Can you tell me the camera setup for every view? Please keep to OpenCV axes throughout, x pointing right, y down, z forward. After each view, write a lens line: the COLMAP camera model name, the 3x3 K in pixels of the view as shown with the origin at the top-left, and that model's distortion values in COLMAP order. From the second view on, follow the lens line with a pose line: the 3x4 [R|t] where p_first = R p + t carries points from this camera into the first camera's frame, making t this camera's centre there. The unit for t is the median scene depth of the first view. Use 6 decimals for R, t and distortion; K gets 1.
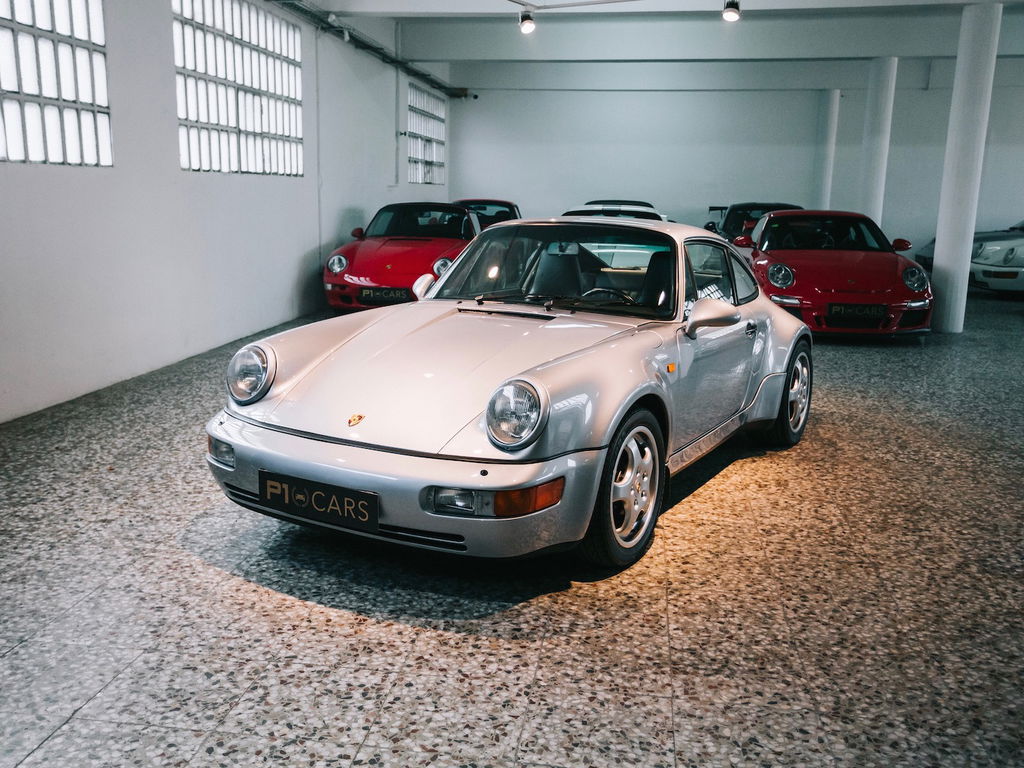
lens RADIAL K [[980.9, 0, 479.1], [0, 980.9, 385.3], [0, 0, 1]] dist [0.017816, 0.084988]
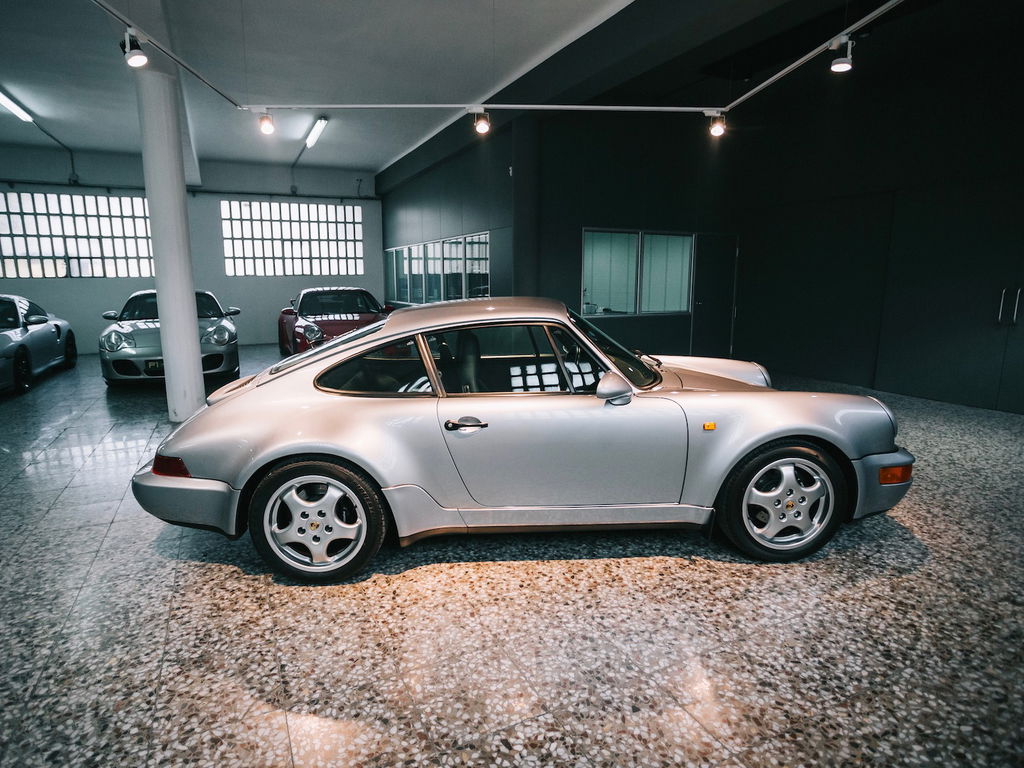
lens RADIAL K [[571.5, 0, 499.0], [0, 571.5, 387.7], [0, 0, 1]] dist [-0.045174, 0.021851]
pose [[-0.576198, -0.168899, 0.799668, -0.555190], [0.155204, 0.938000, 0.309949, -0.374501], [-0.802438, 0.302704, -0.514260, 1.851787]]
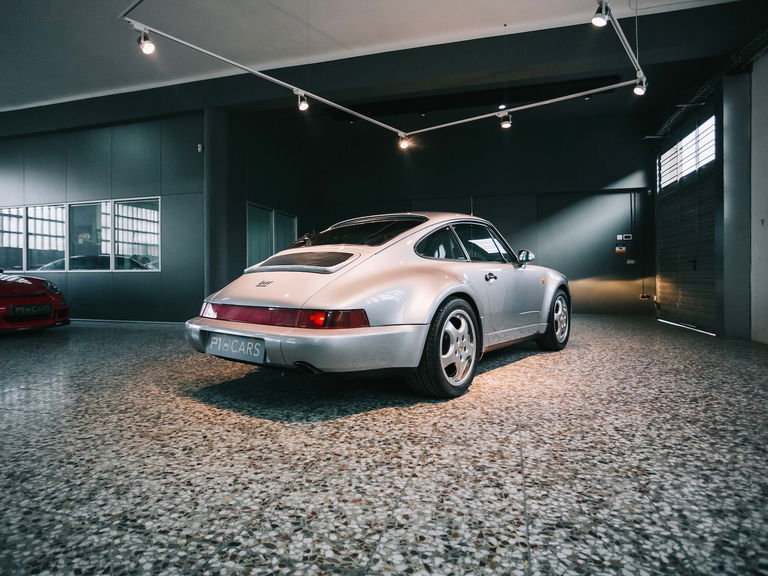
lens RADIAL K [[465.7, 0, 371.4], [0, 465.7, 287.2], [0, 0, 1]] dist [-0.044847, 0.030262]
pose [[-0.993064, -0.013781, 0.116766, 0.147115], [0.011444, 0.977063, 0.212641, -0.299790], [-0.117018, 0.212503, -0.970129, 2.456365]]
